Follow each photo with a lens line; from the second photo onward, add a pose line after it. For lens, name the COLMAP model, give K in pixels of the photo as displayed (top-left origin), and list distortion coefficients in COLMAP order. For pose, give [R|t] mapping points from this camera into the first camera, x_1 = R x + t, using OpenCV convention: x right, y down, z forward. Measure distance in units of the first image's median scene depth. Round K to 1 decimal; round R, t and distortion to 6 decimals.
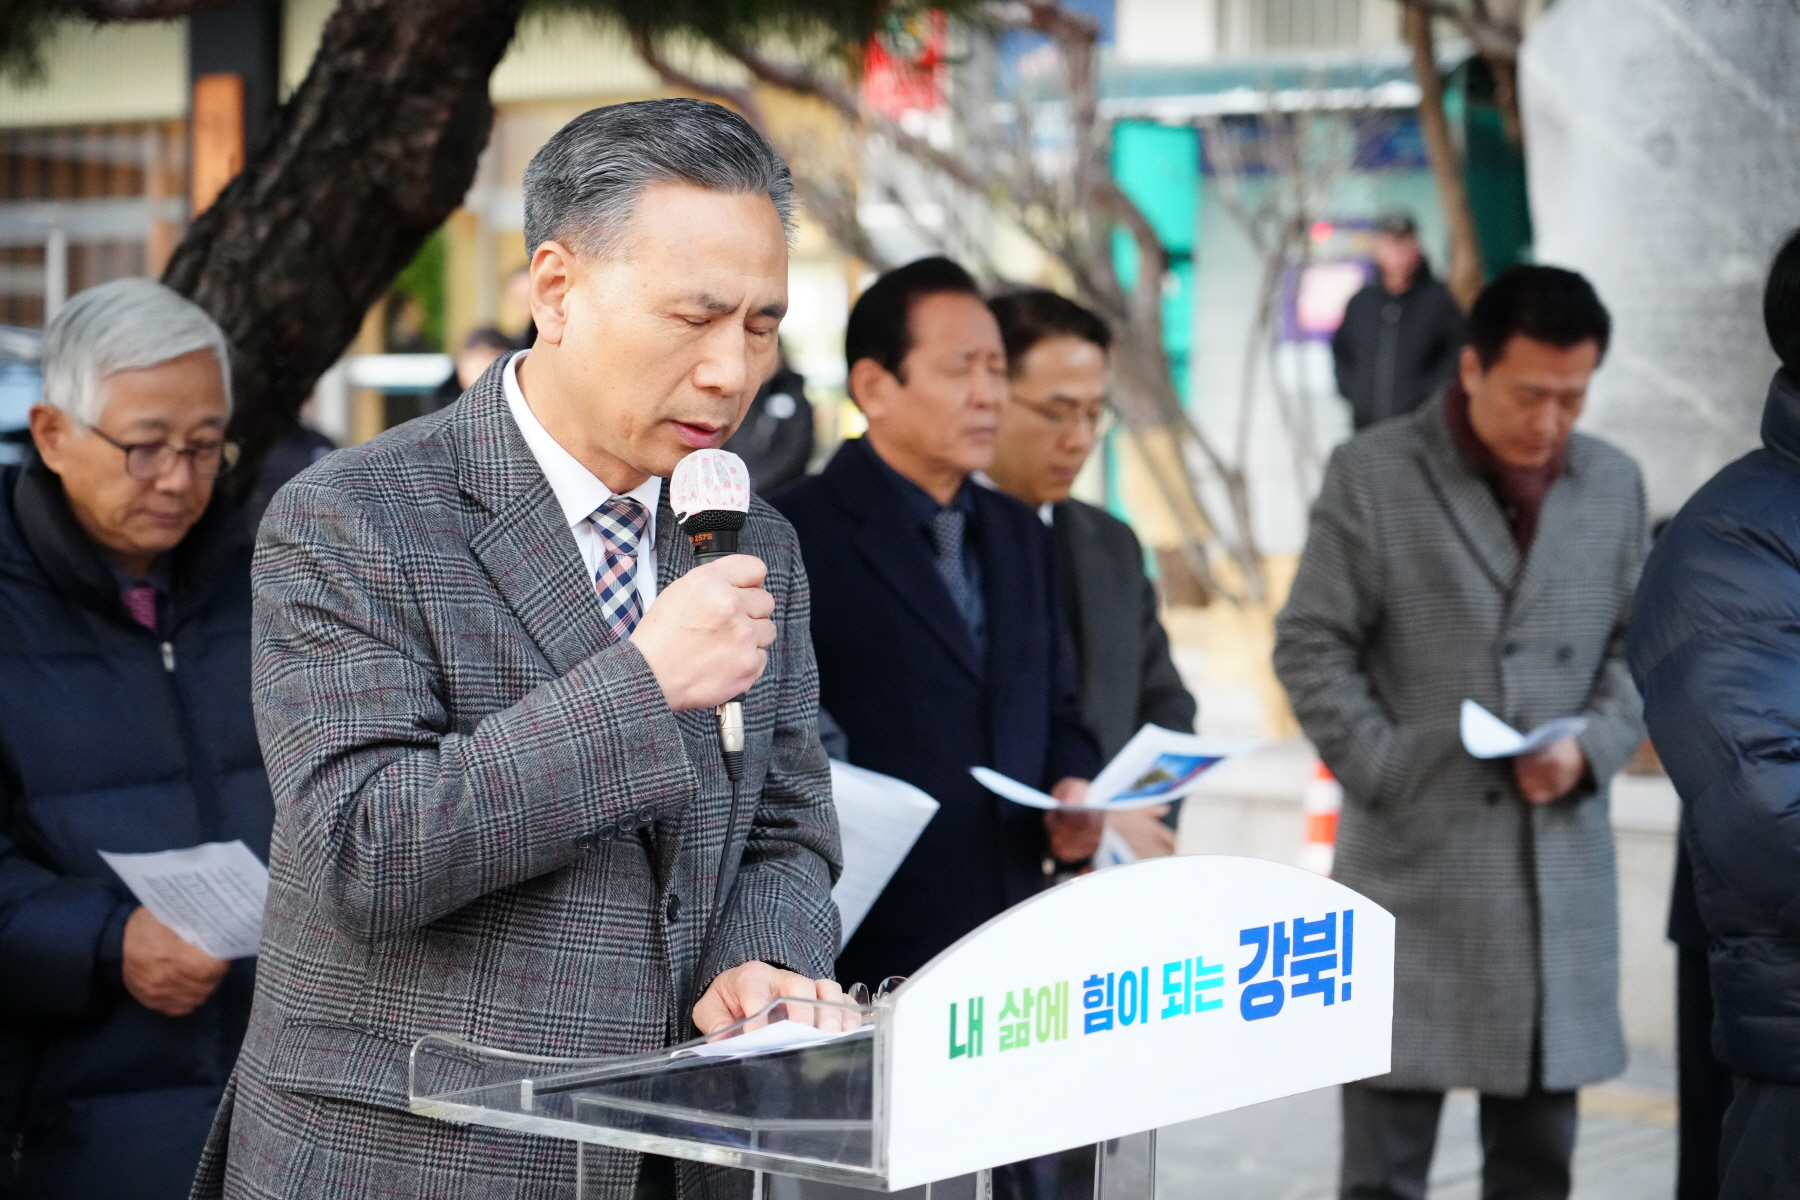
lens RADIAL K [[3984.5, 0, 900.0], [0, 3984.5, 600.0], [0, 0, 1]] dist [-0.006759, 0.078506]
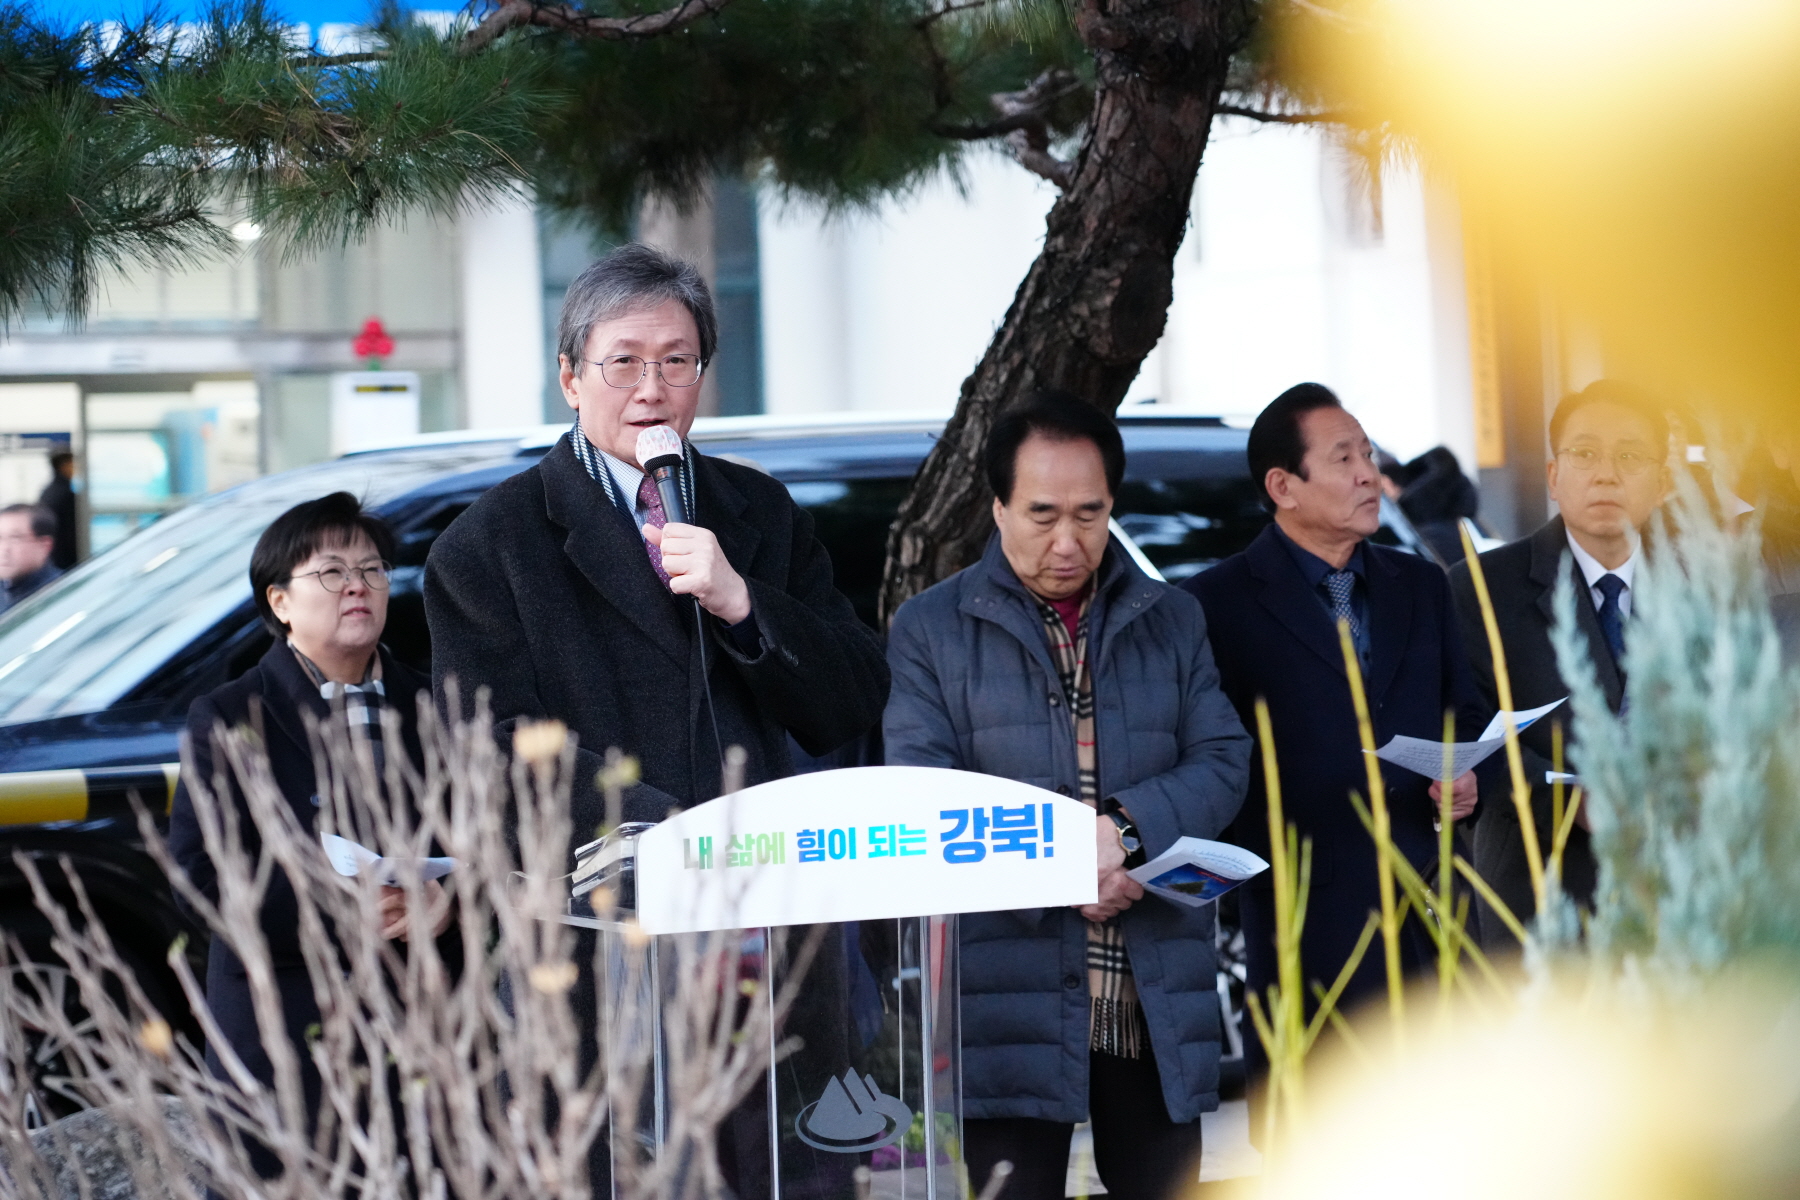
lens RADIAL K [[5300.2, 0, 852.7], [0, 5300.2, 599.7], [0, 0, 1]] dist [-0.065011, 1.255522]
pose [[0.889699, -0.037348, -0.455016, 1.099498], [0.027215, 0.999215, -0.028804, 0.055366], [0.455735, 0.013244, 0.890017, -1.077451]]
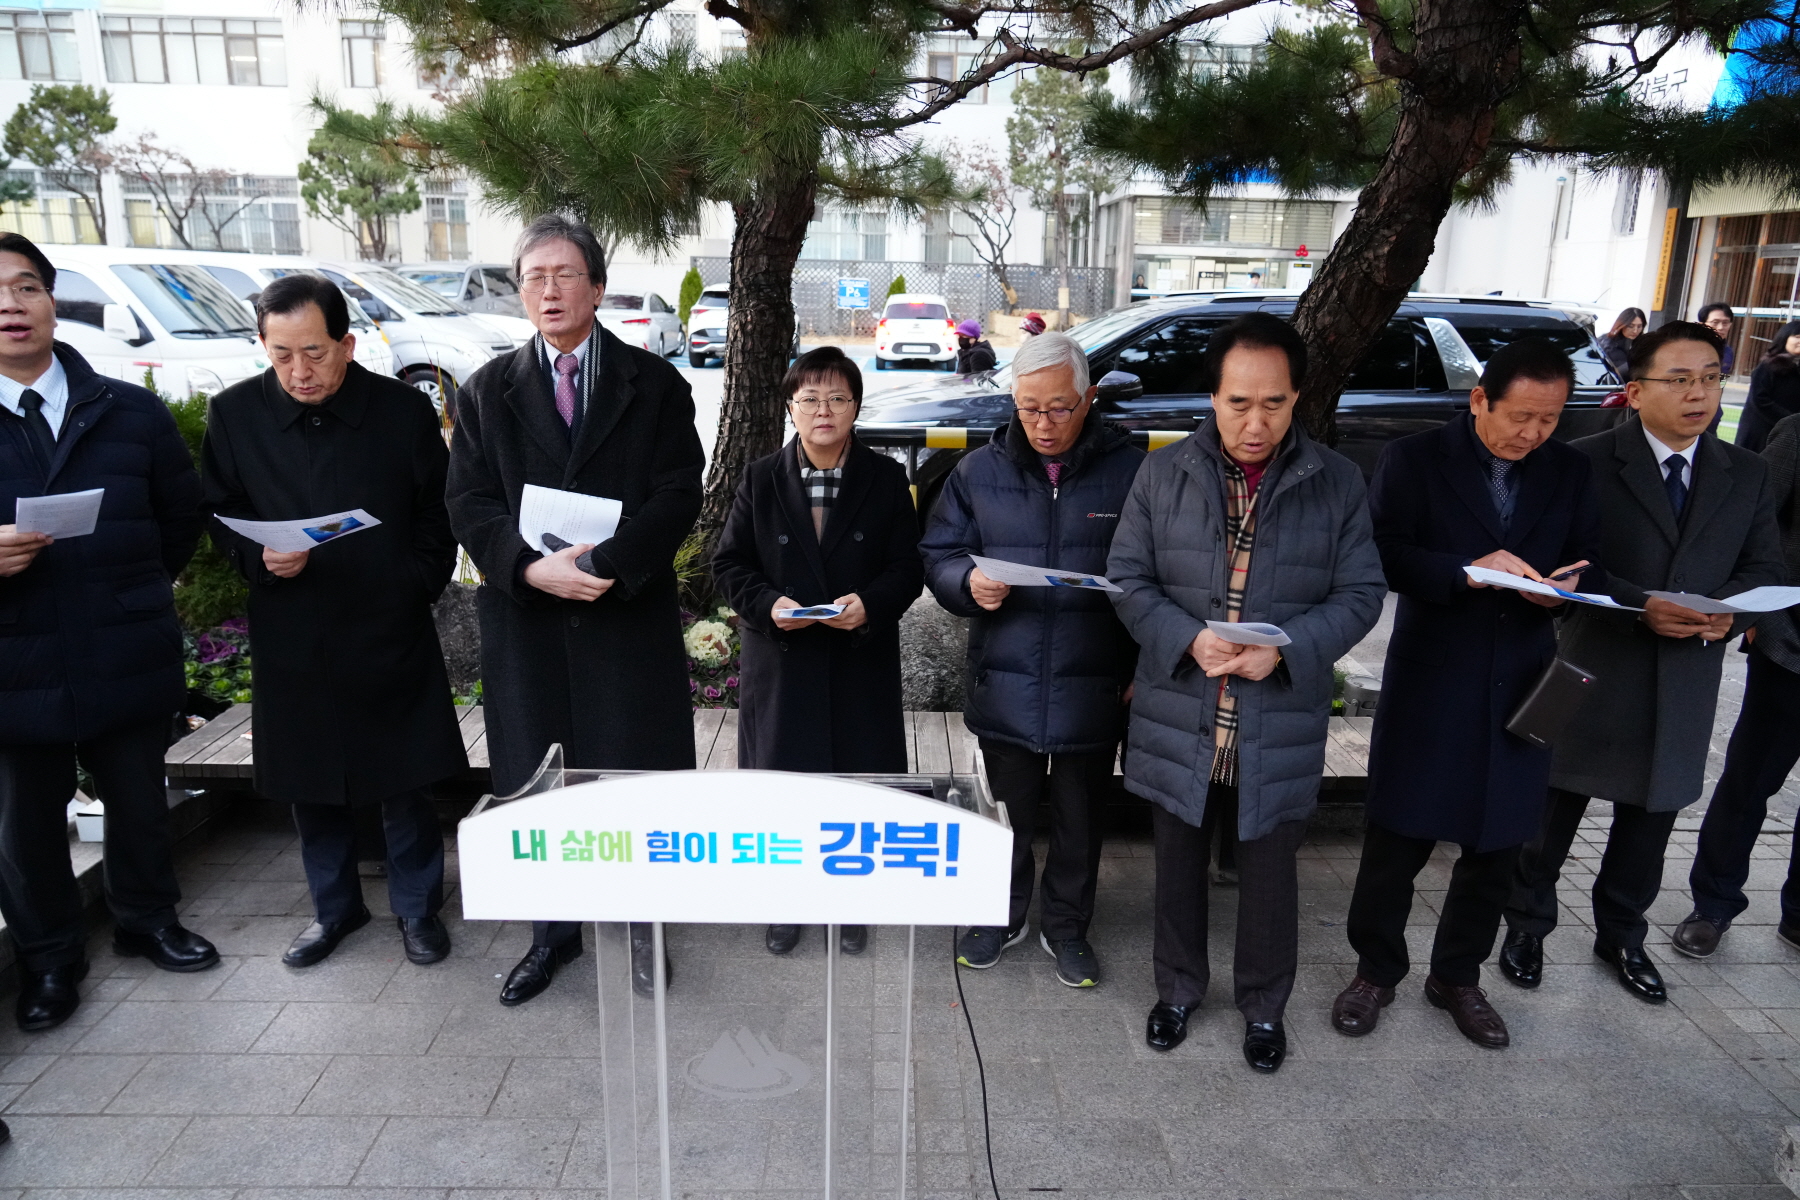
lens RADIAL K [[1187.5, 0, 894.4], [0, 1187.5, 577.1], [0, 0, 1]] dist [-0.017591, 0.004706]
pose [[0.607513, 0.183502, -0.772823, 0.448444], [-0.043389, 0.979163, 0.198388, -0.108399], [0.793124, -0.086991, 0.602816, 0.733885]]
